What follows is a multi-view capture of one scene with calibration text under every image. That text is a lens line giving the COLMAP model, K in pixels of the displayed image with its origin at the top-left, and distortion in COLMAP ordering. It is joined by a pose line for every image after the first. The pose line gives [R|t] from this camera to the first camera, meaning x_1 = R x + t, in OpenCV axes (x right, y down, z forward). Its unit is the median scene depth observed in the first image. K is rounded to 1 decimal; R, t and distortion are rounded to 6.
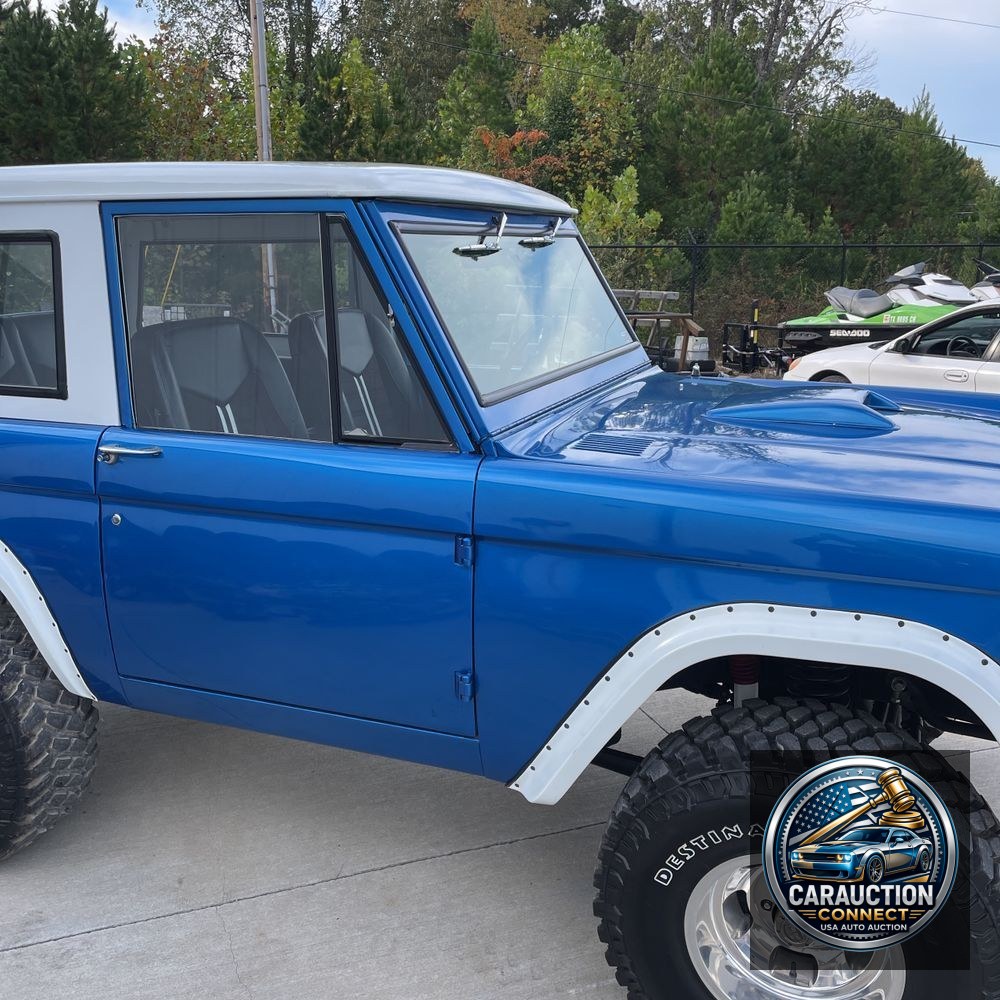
lens RADIAL K [[1015.4, 0, 501.5], [0, 1015.4, 486.0], [0, 0, 1]] dist [0.109478, -0.155631]
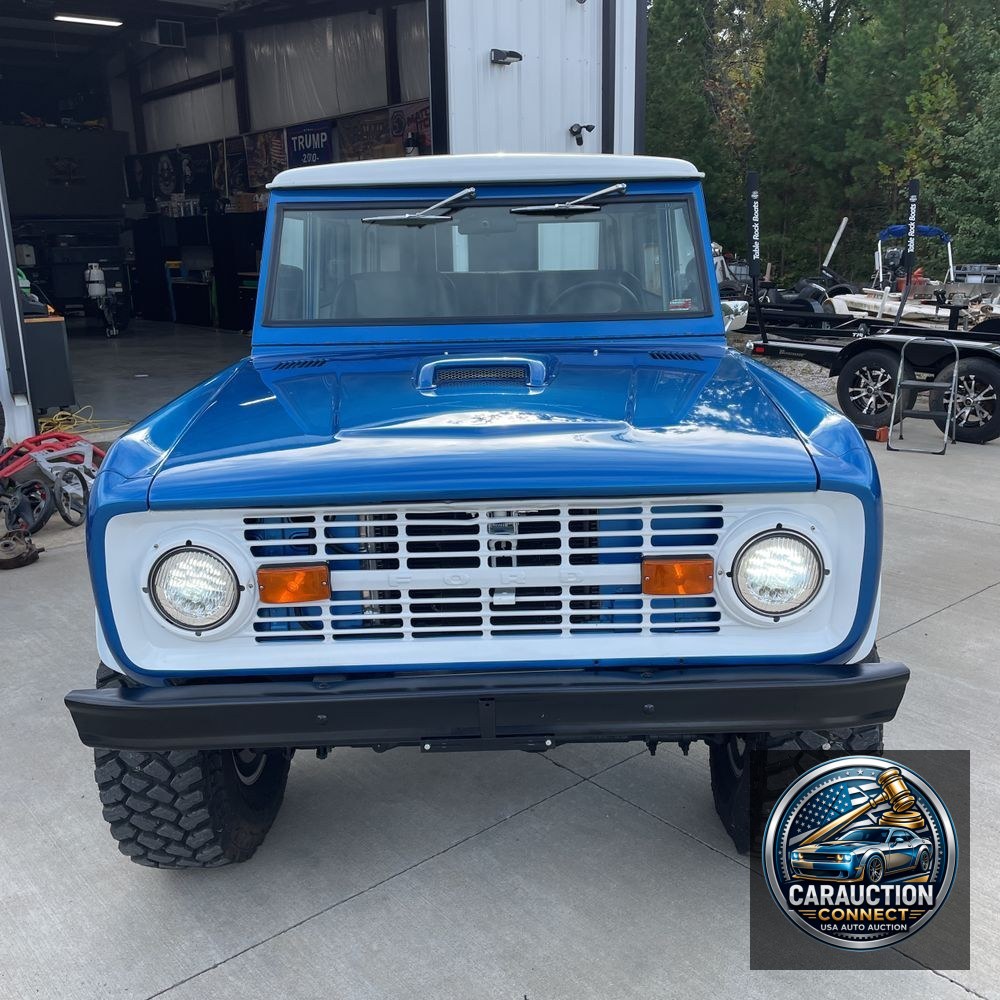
lens RADIAL K [[1015.4, 0, 501.5], [0, 1015.4, 486.0], [0, 0, 1]] dist [0.109478, -0.155631]
pose [[0.349875, 0.213599, -0.912120, 0.144724], [-0.191413, 0.969417, 0.153594, -0.014164], [0.917032, 0.120853, 0.380060, 0.073871]]
